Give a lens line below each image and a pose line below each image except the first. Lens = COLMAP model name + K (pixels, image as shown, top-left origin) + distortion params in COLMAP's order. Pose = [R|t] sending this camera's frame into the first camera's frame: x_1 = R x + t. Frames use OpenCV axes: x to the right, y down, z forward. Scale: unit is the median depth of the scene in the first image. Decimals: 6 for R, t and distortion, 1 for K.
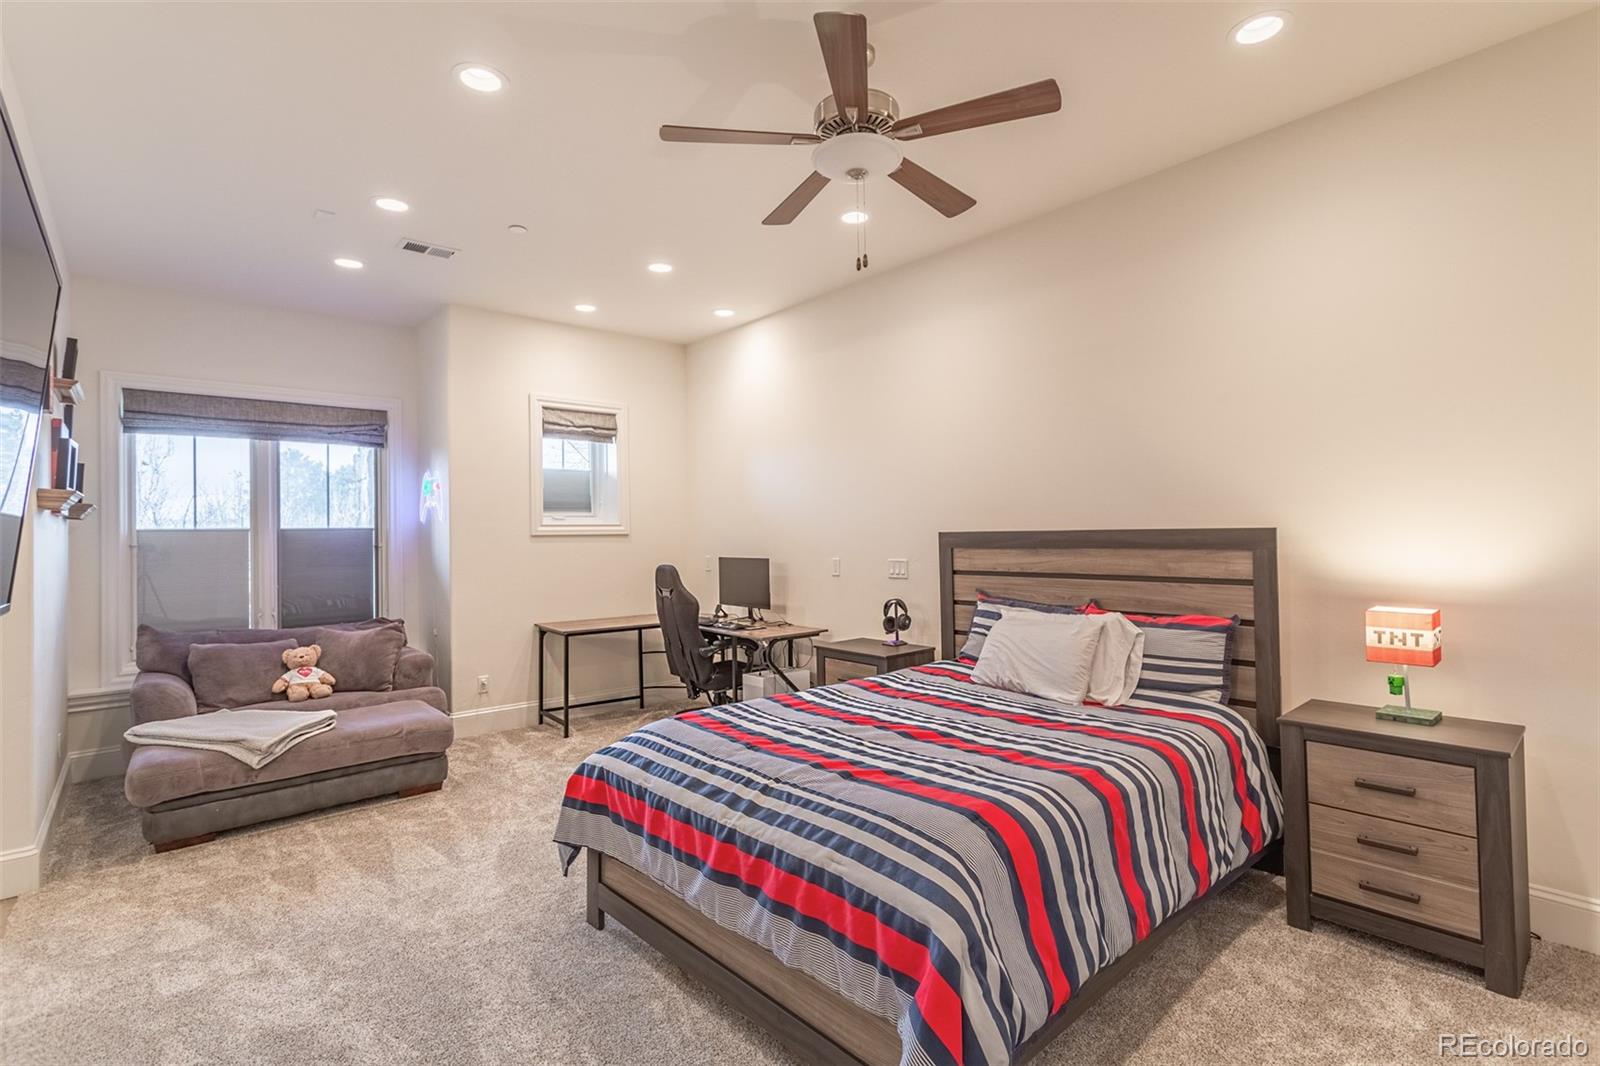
lens RADIAL K [[758.7, 0, 806.5], [0, 758.7, 513.9], [0, 0, 1]] dist [0.001368, 0.000355]
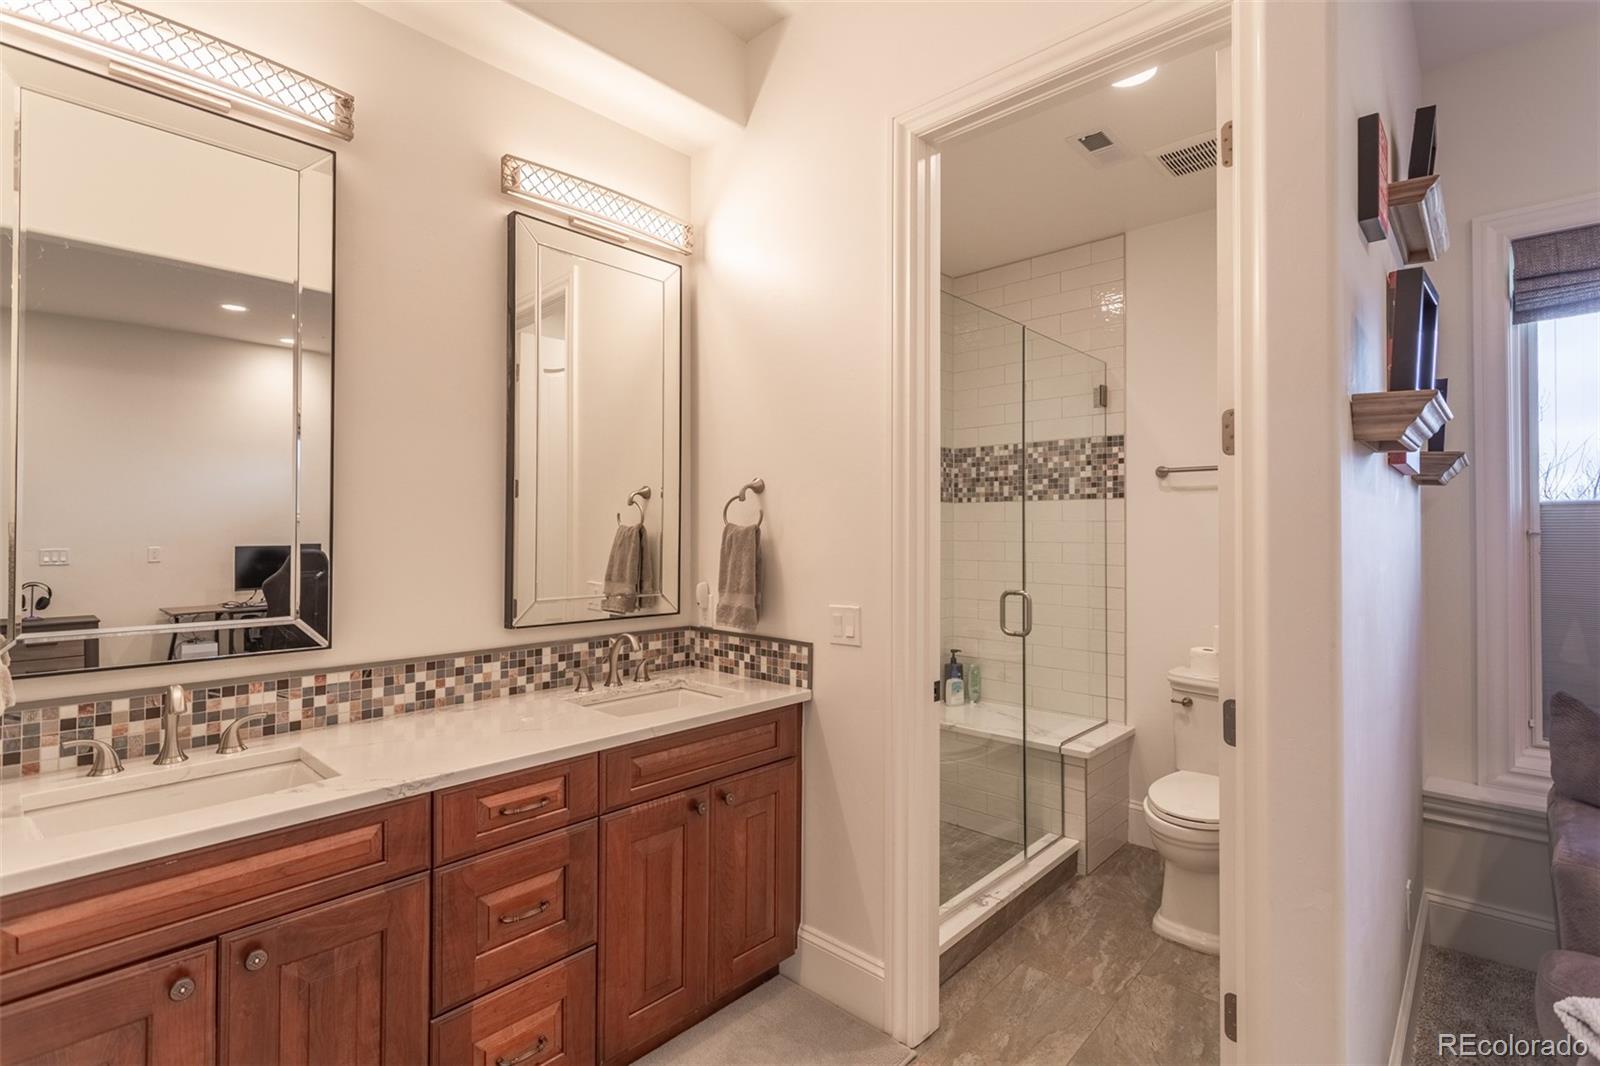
lens RADIAL K [[758.7, 0, 806.5], [0, 758.7, 513.9], [0, 0, 1]] dist [0.001368, 0.000355]
pose [[0.116782, 0.003773, -0.993150, -0.452636], [0.012014, 0.999914, 0.005211, 0.021320], [0.993085, -0.012541, 0.116727, 0.468333]]
